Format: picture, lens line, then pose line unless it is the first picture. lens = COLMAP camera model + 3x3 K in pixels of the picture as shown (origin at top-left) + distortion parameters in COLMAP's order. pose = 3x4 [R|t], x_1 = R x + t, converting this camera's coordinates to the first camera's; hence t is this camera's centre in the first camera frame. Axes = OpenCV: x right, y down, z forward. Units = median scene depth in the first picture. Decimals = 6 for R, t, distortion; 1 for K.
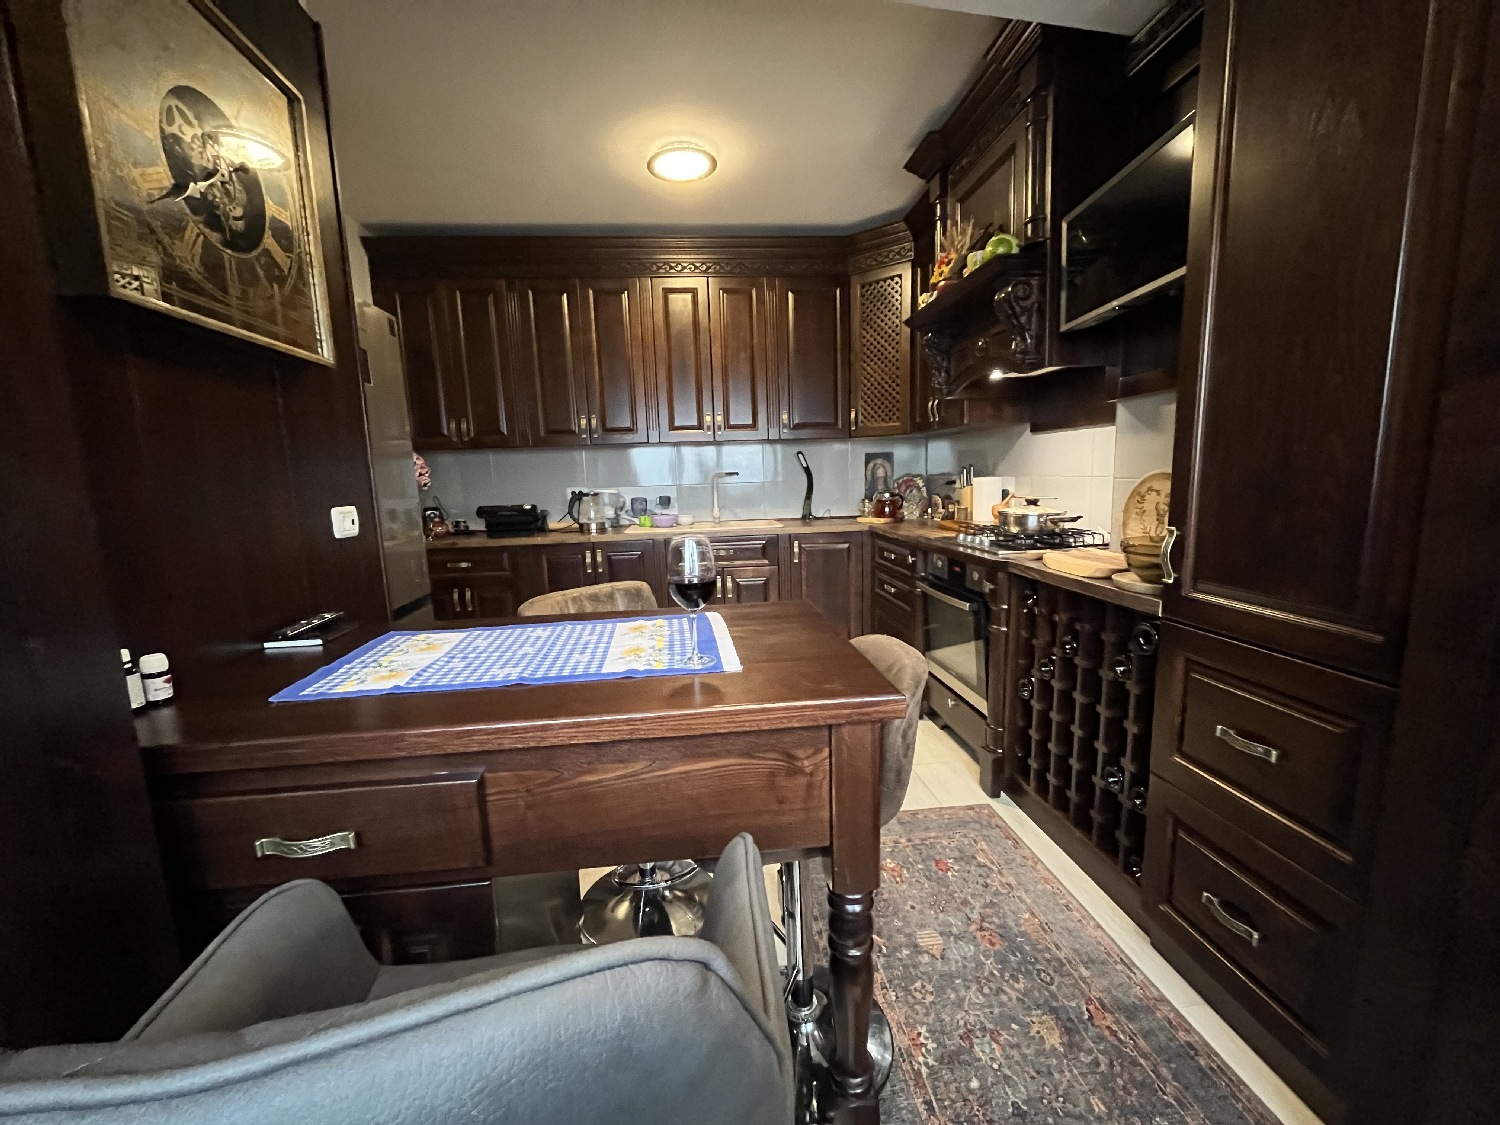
lens RADIAL K [[604.8, 0, 750.9], [0, 604.8, 565.0], [0, 0, 1]] dist [-0.004018, -0.000426]
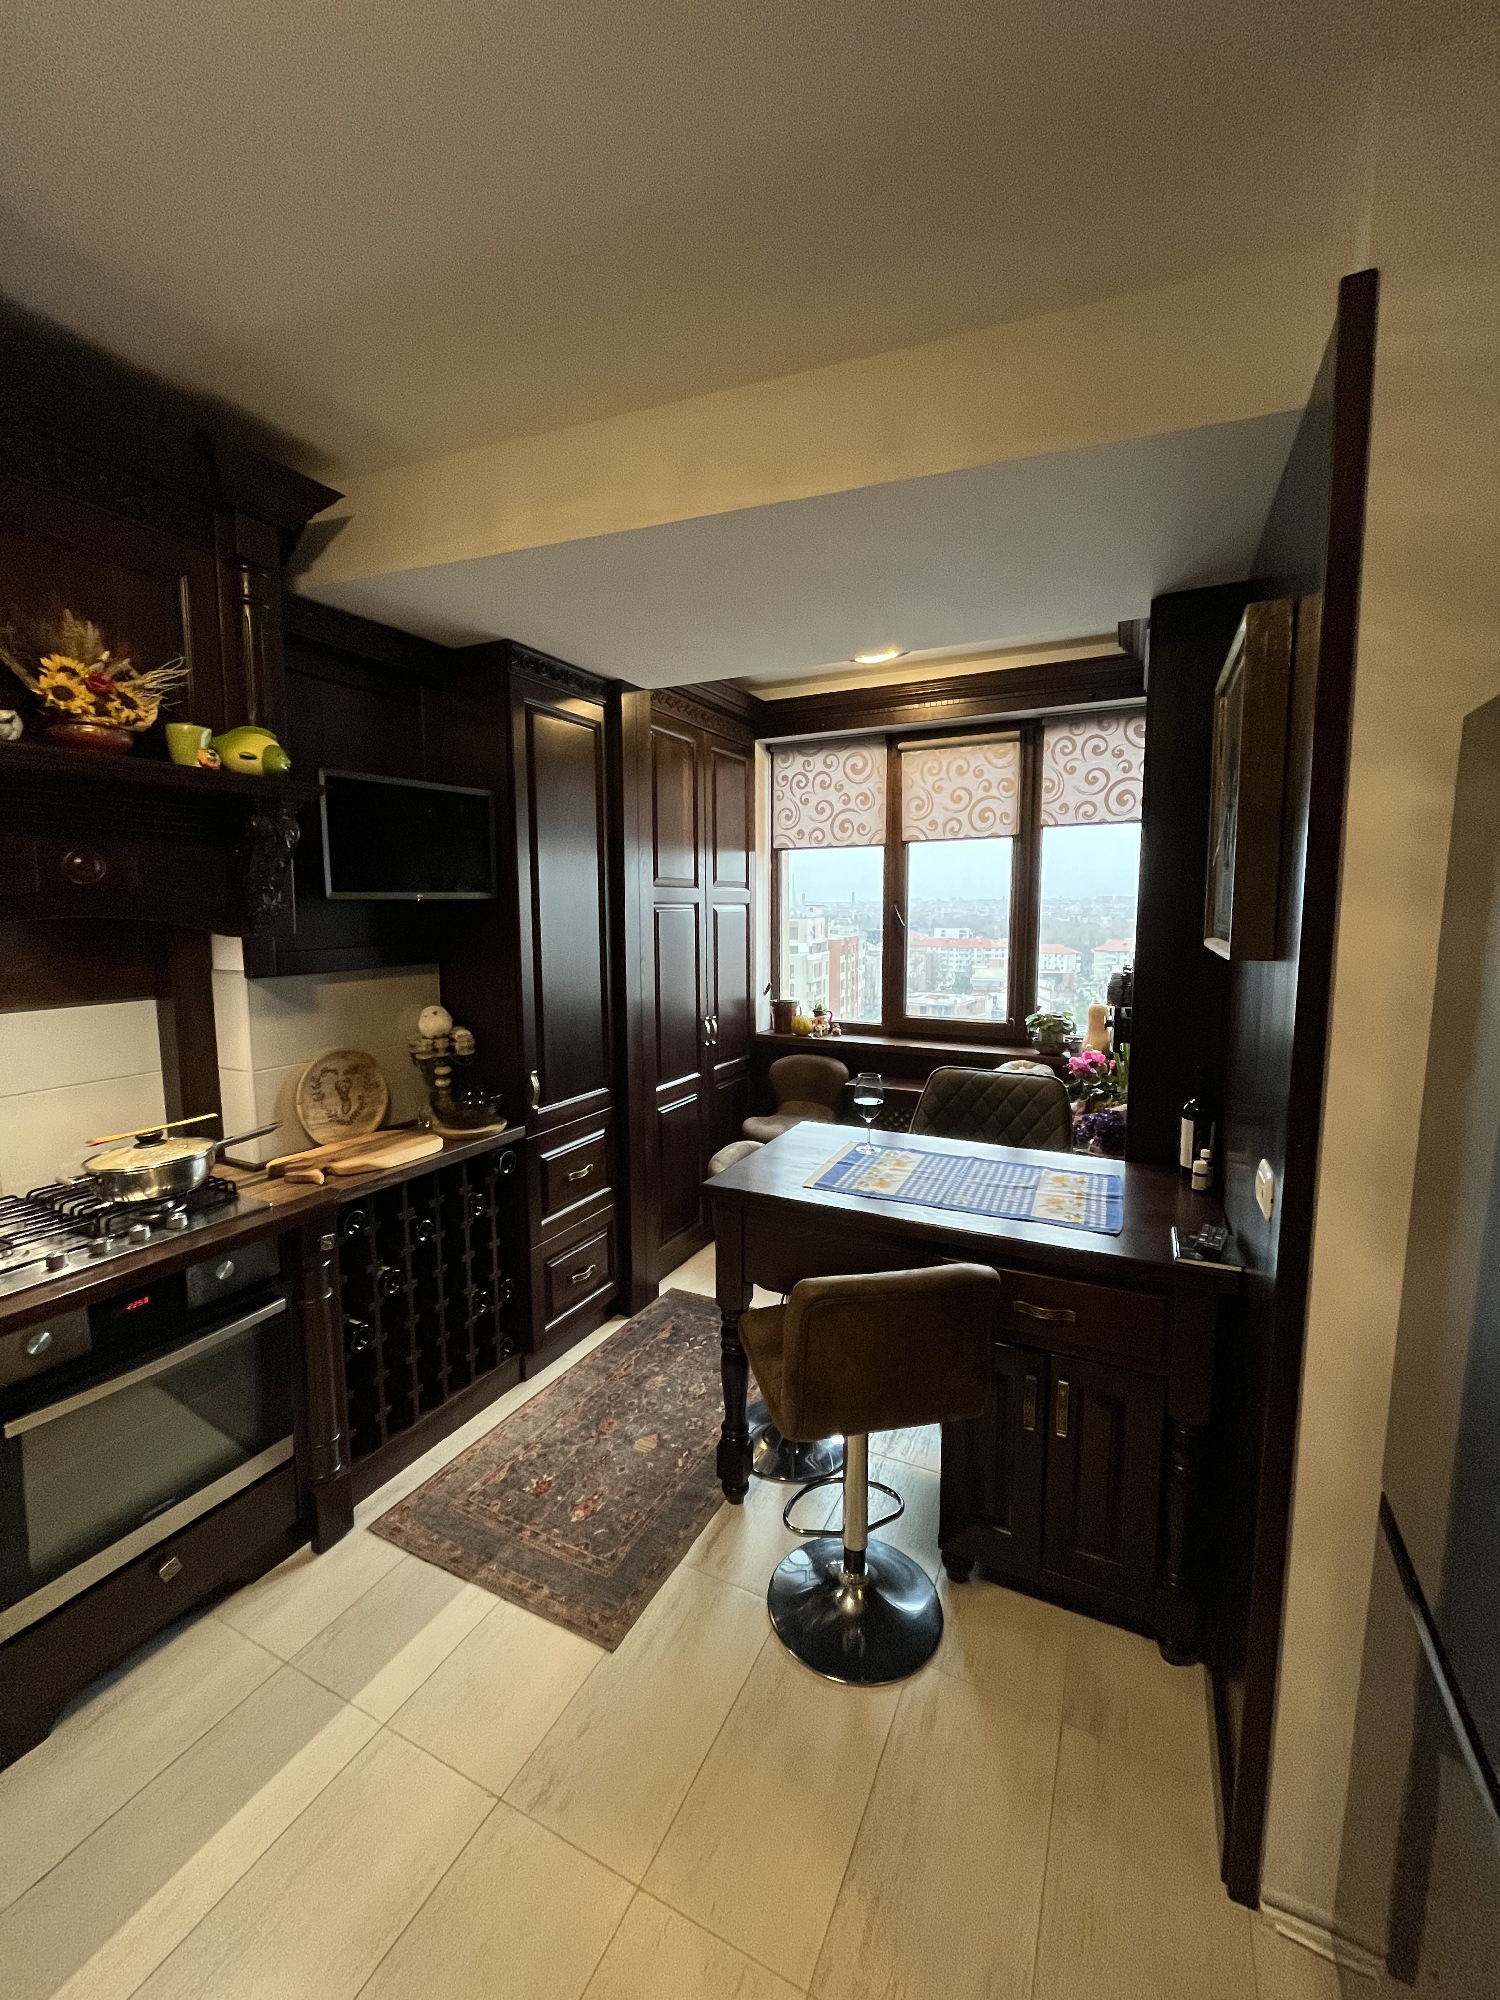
lens RADIAL K [[806.4, 0, 746.3], [0, 806.4, 995.4], [0, 0, 1]] dist [-0.004018, -0.000426]
pose [[-0.839649, -0.029078, 0.542351, -0.573115], [0.107443, 0.969939, 0.218343, -0.445556], [-0.532397, 0.241603, -0.811284, 1.645819]]
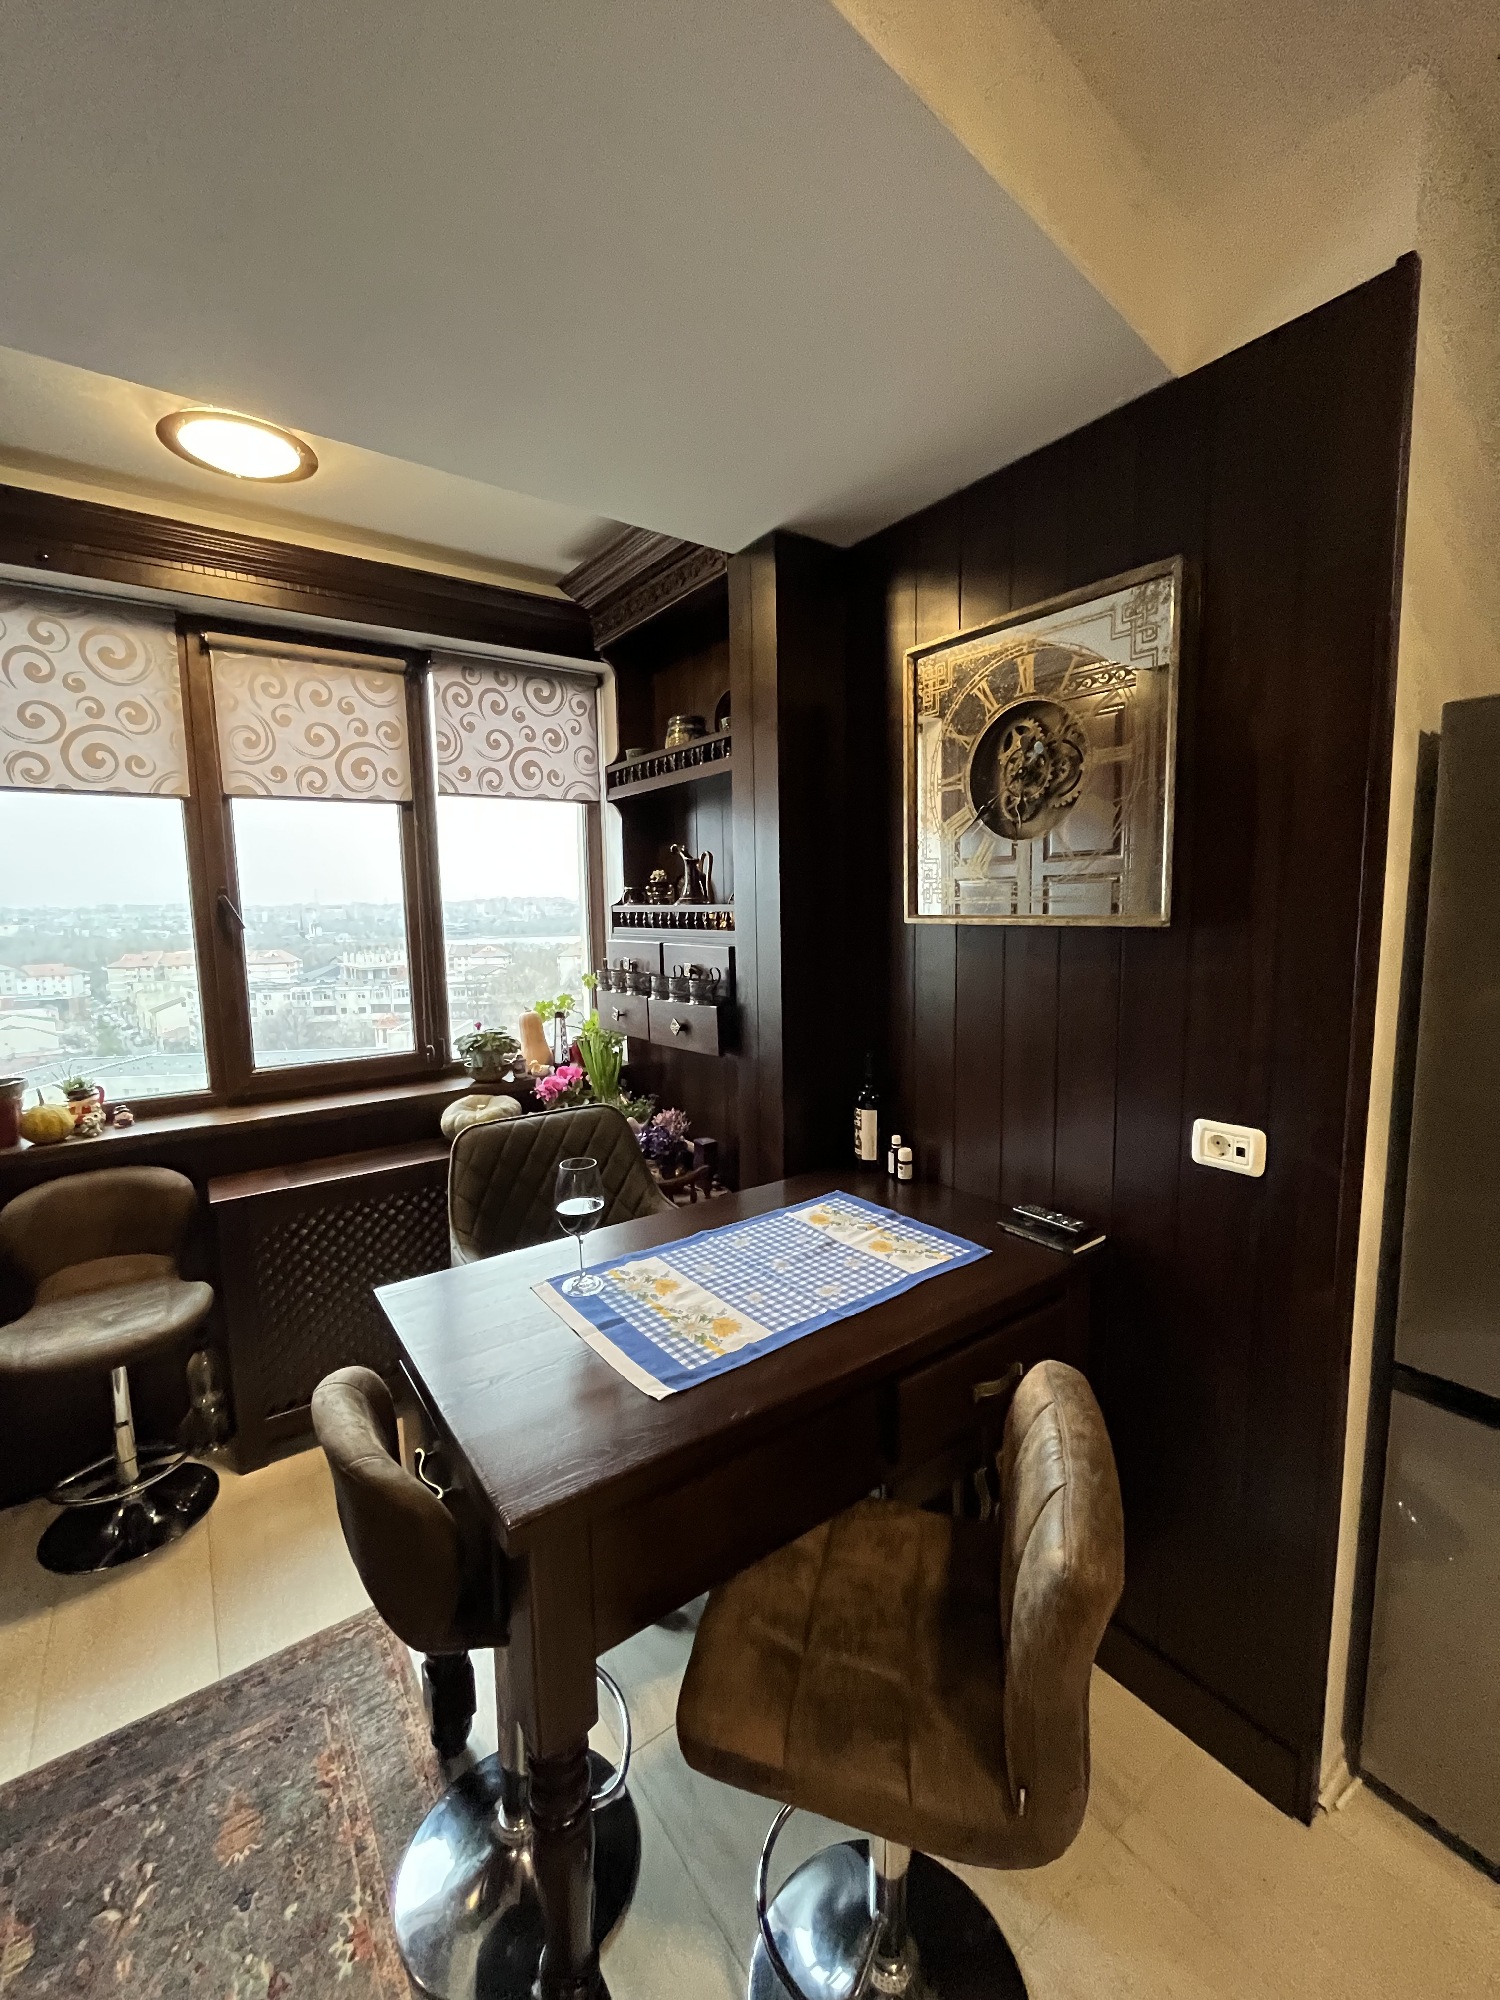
lens RADIAL K [[806.4, 0, 748.9], [0, 806.4, 993.9], [0, 0, 1]] dist [-0.004018, -0.000426]
pose [[-0.871934, 0.096708, -0.479977, 0.149954], [-0.031957, 0.966969, 0.252881, -0.376775], [0.488579, 0.235834, -0.840043, 1.224067]]
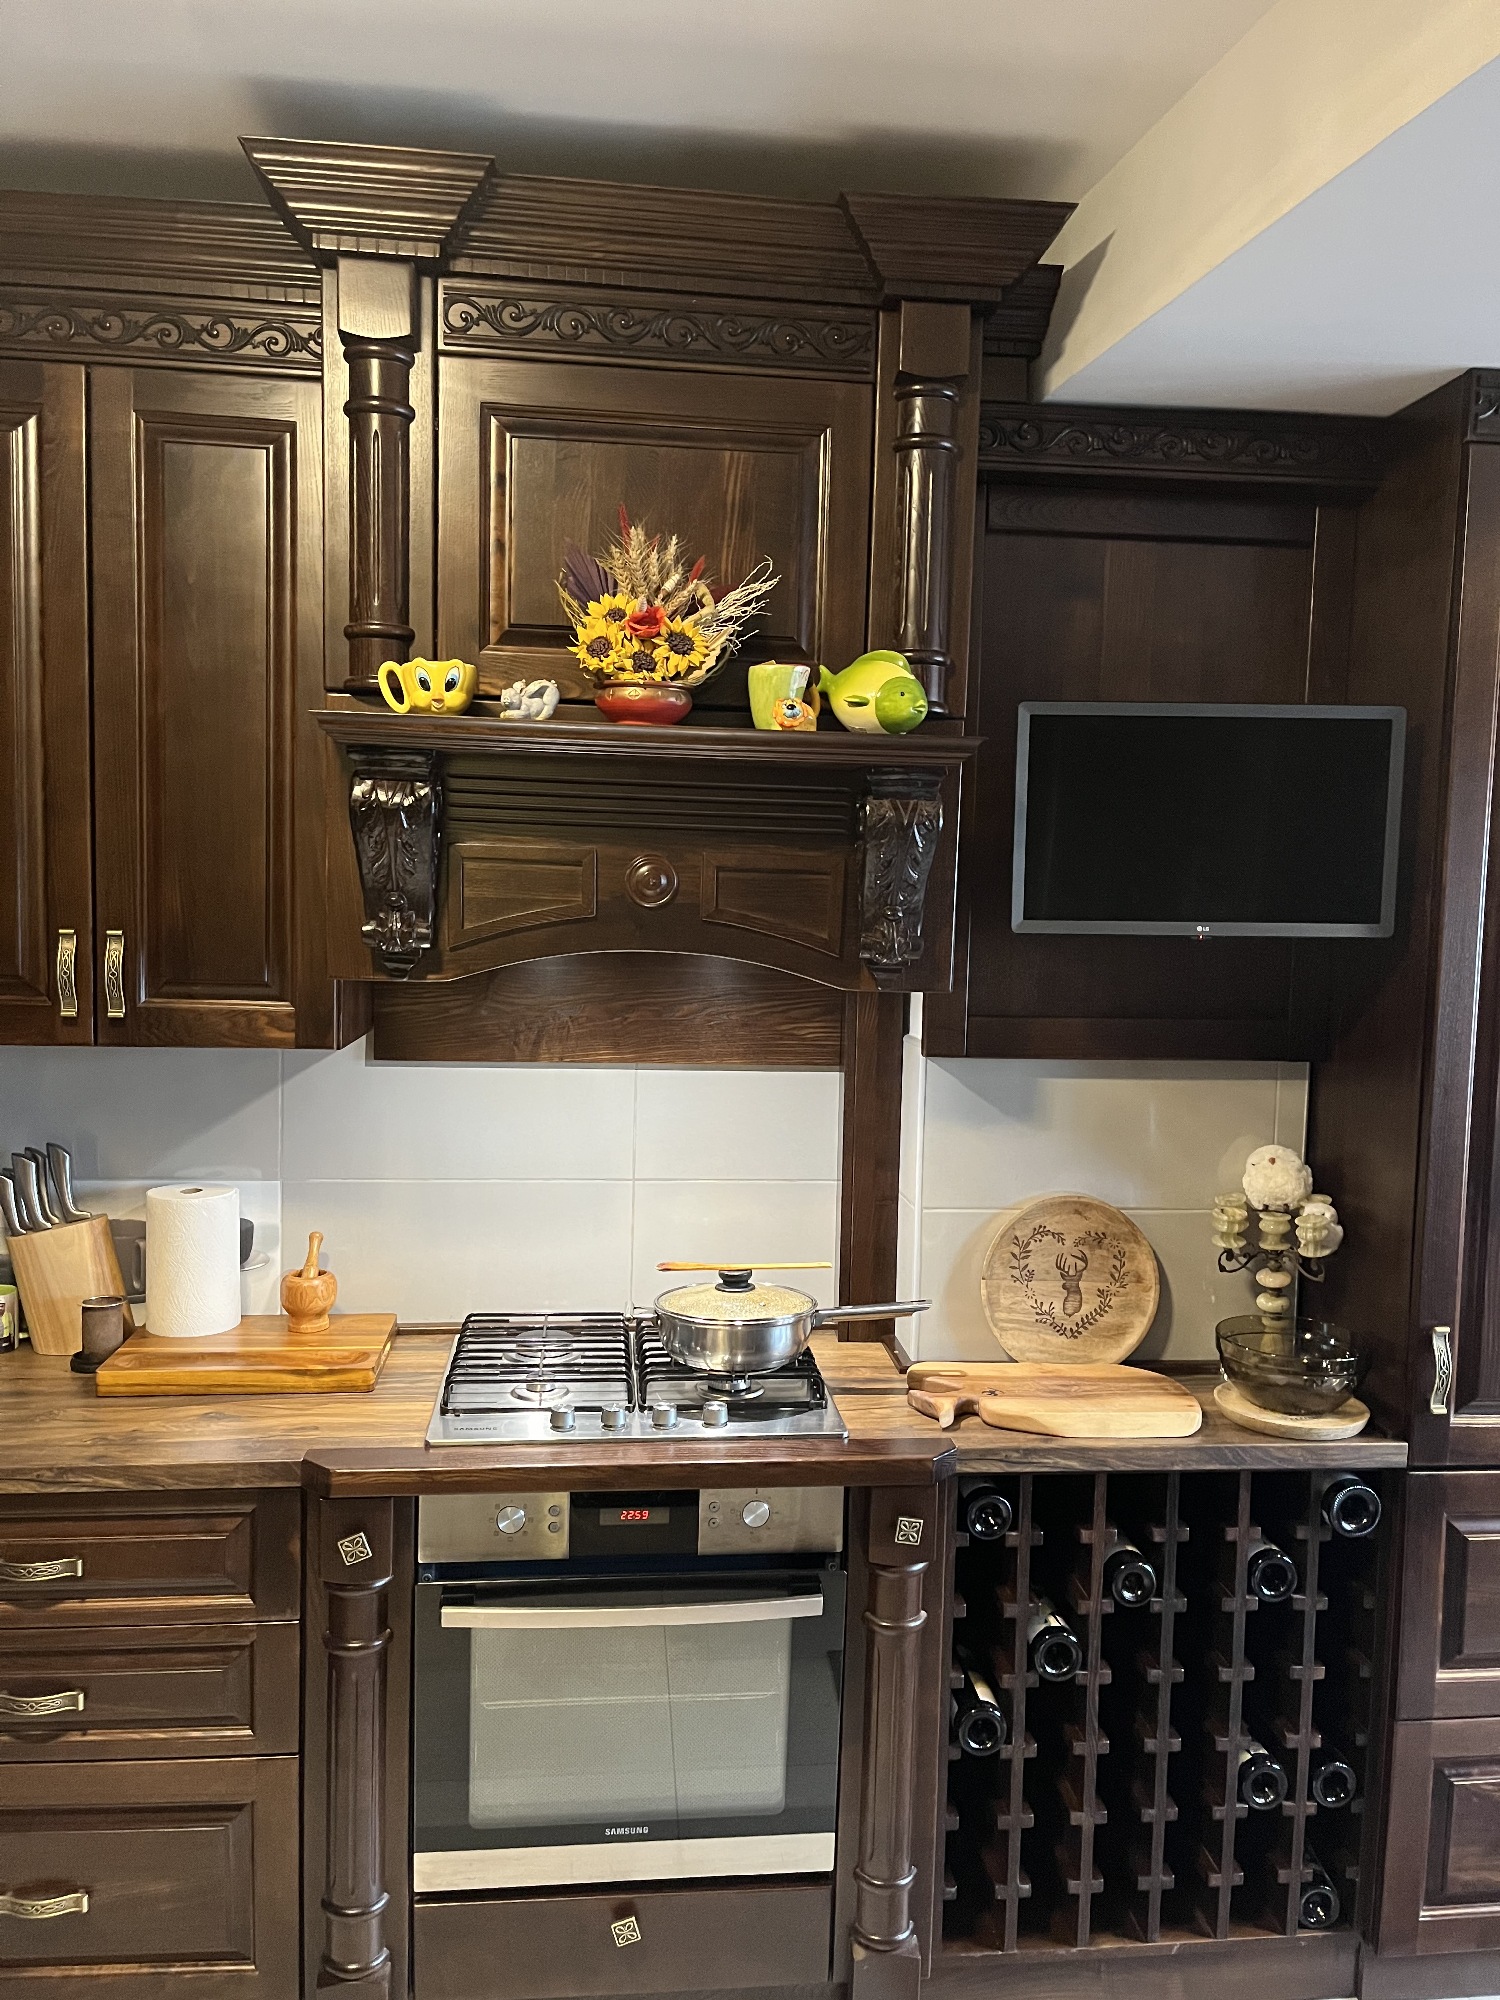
lens RADIAL K [[1555.6, 0, 758.7], [0, 1555.6, 1009.4], [0, 0, 1]] dist [0.032280, -0.020918]
pose [[-0.011618, -0.051834, 0.998588, -0.694222], [0.123747, 0.990904, 0.052875, -0.422656], [-0.992246, 0.124186, -0.005098, 1.230164]]
